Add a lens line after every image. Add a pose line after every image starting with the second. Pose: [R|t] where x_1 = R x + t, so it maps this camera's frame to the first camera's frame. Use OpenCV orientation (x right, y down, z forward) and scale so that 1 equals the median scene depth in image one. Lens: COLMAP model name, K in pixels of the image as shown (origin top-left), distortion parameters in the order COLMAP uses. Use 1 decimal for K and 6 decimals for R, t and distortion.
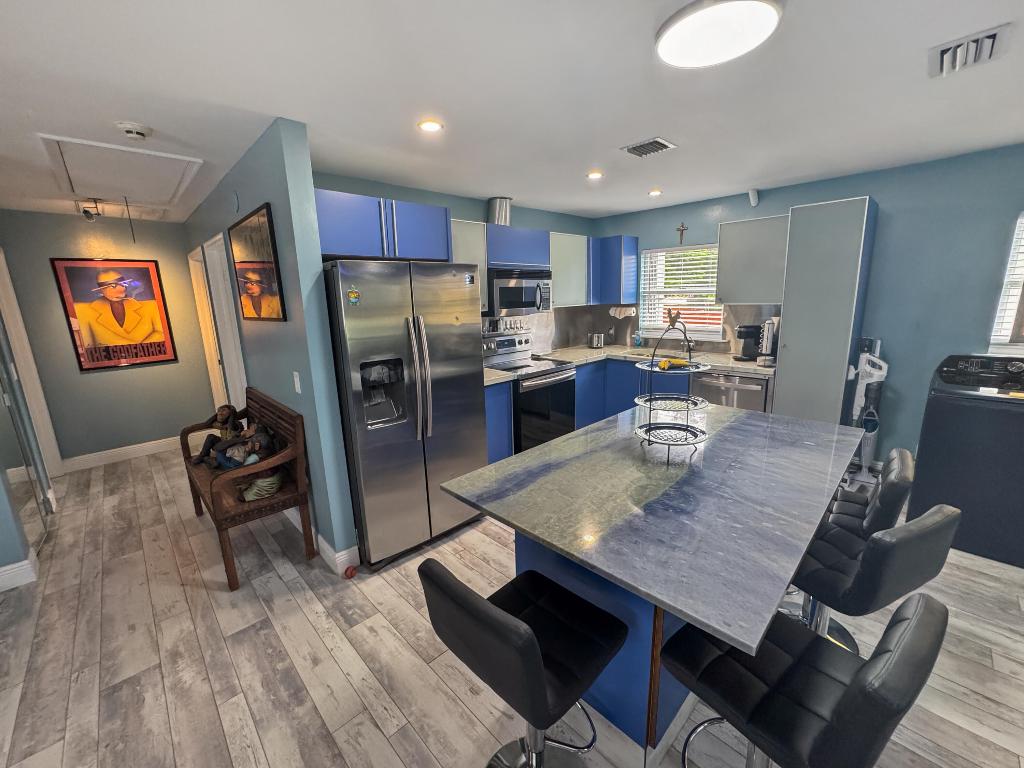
lens RADIAL K [[413.5, 0, 512.0], [0, 413.5, 384.0], [0, 0, 1]] dist [-0.001363, 0.000001]
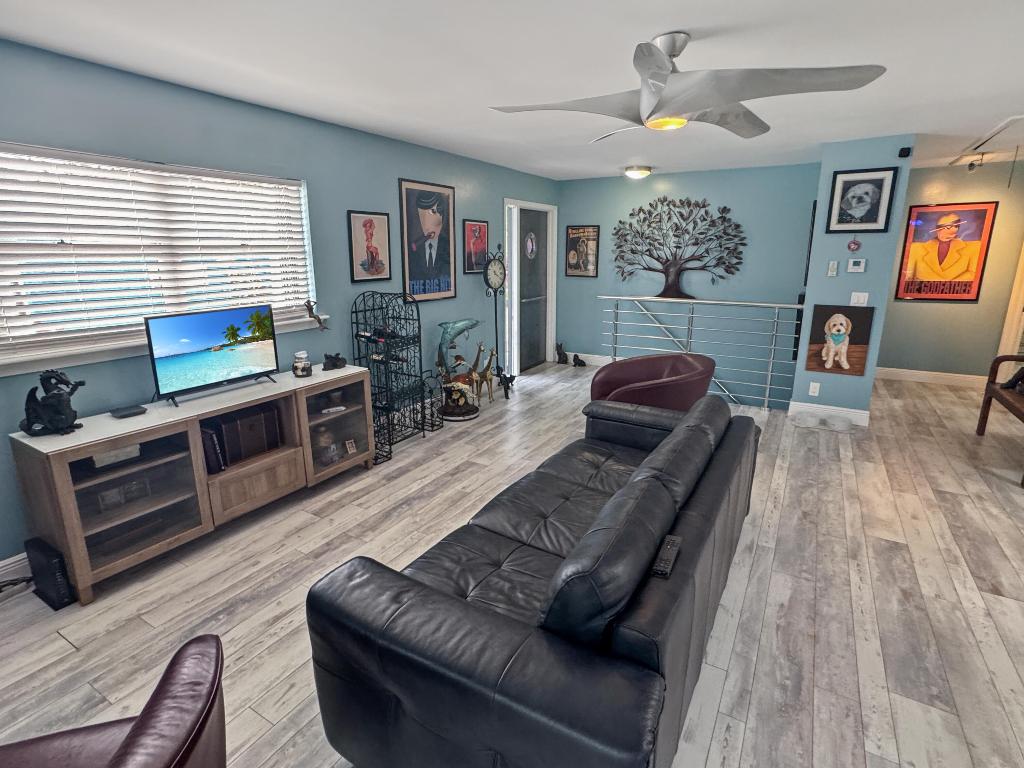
lens RADIAL K [[520.8, 0, 512.0], [0, 520.8, 384.0], [0, 0, 1]] dist [-0.054323, 0.038507]
pose [[0.267407, 0.270800, -0.924749, 0.126782], [-0.205403, 0.953660, 0.219871, 0.113657], [0.941437, 0.131151, 0.310638, -0.528464]]
